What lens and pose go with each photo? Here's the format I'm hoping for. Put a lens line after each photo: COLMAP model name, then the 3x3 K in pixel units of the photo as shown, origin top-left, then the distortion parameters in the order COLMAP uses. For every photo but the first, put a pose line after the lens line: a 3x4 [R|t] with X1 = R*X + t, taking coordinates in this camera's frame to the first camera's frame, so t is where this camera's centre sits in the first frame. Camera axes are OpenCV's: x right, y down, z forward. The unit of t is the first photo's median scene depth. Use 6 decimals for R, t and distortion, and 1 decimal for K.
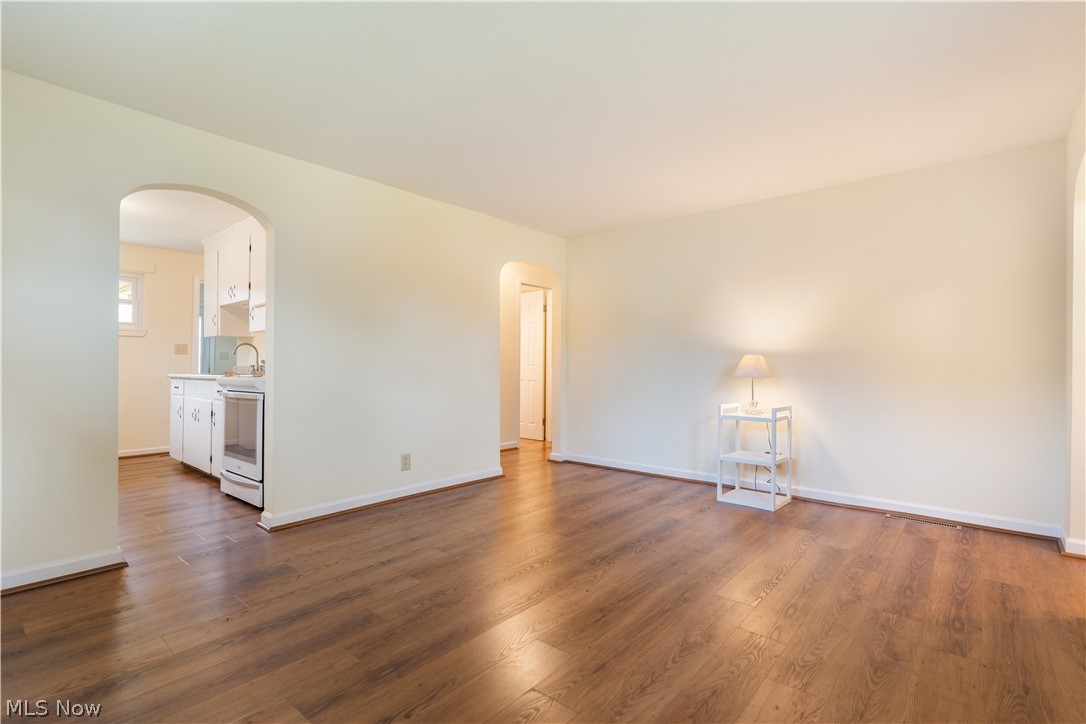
lens RADIAL K [[493.6, 0, 545.5], [0, 493.6, 363.2], [0, 0, 1]] dist [-0.004372, 0.000586]
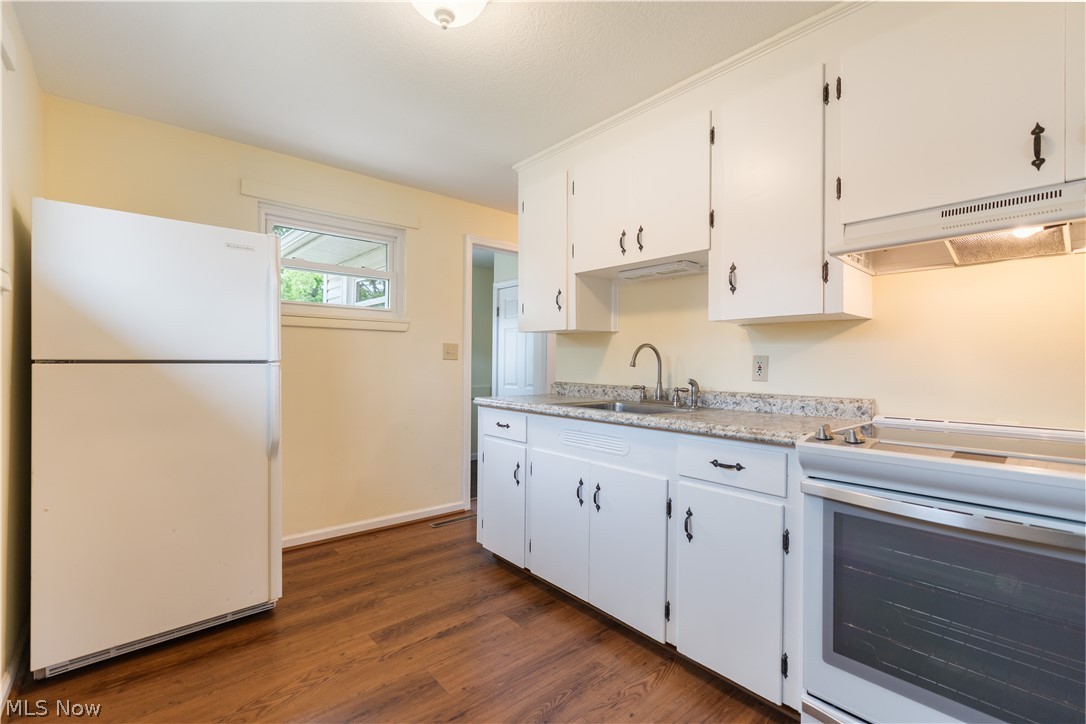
lens RADIAL K [[493.6, 0, 541.6], [0, 493.6, 360.8], [0, 0, 1]] dist [-0.004372, 0.000586]
pose [[0.986686, 0.012639, -0.162142, -0.602782], [-0.013067, 0.999913, -0.001577, -0.020543], [0.162108, 0.003674, 0.986766, 0.464709]]
